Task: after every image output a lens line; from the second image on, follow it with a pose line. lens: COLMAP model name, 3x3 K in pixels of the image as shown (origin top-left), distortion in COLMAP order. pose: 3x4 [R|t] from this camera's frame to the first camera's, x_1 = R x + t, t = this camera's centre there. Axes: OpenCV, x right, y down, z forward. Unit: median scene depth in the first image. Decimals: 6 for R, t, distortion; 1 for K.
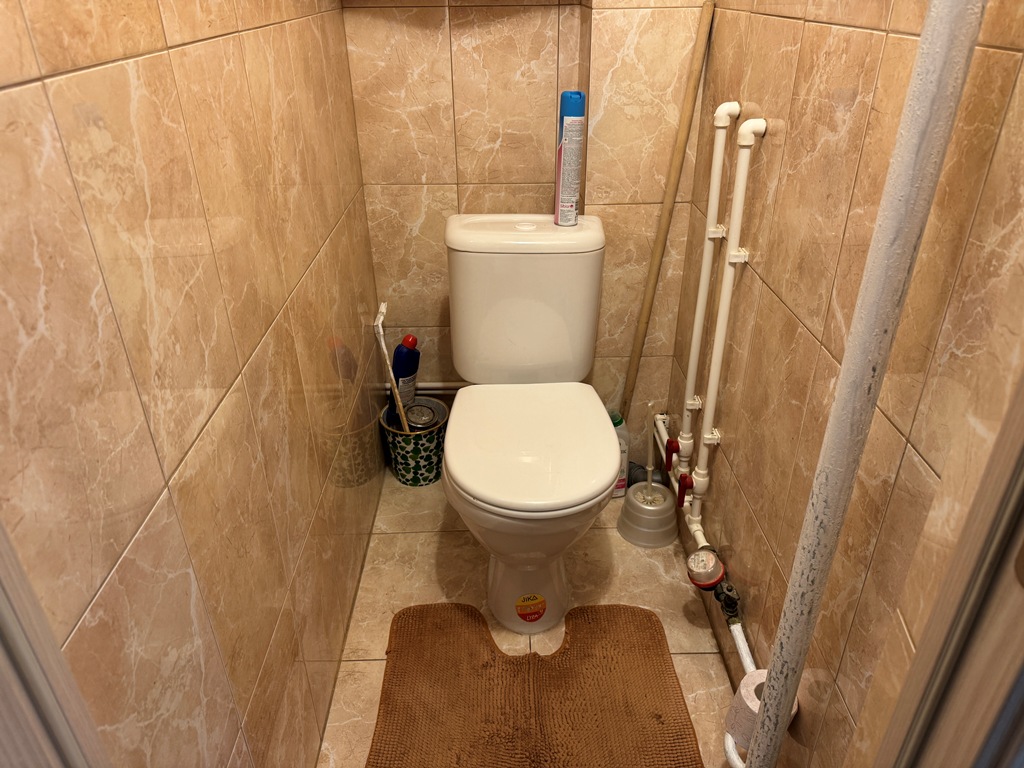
lens RADIAL K [[732.0, 0, 509.2], [0, 732.0, 380.9], [0, 0, 1]] dist [0.058223, -0.065114]
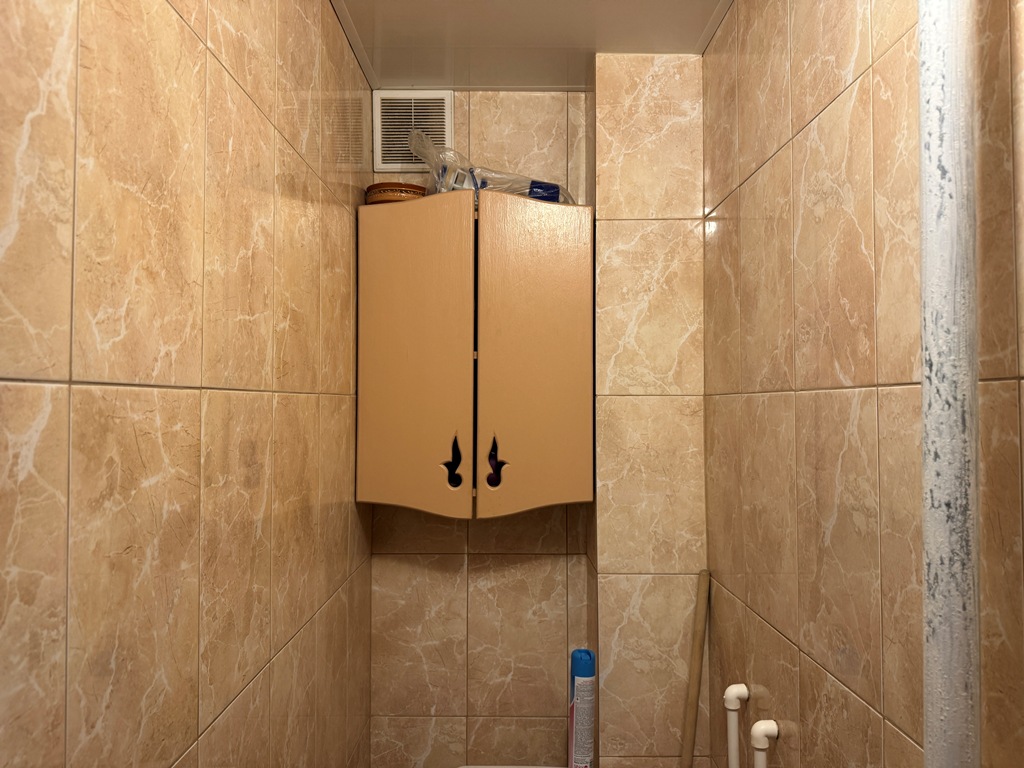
lens RADIAL K [[732.0, 0, 510.4], [0, 732.0, 383.8], [0, 0, 1]] dist [0.058223, -0.065114]
pose [[0.999800, 0.013870, -0.014437, -0.005192], [-0.019258, 0.863402, -0.504149, -0.172008], [0.005472, 0.504326, 0.863496, -0.076048]]
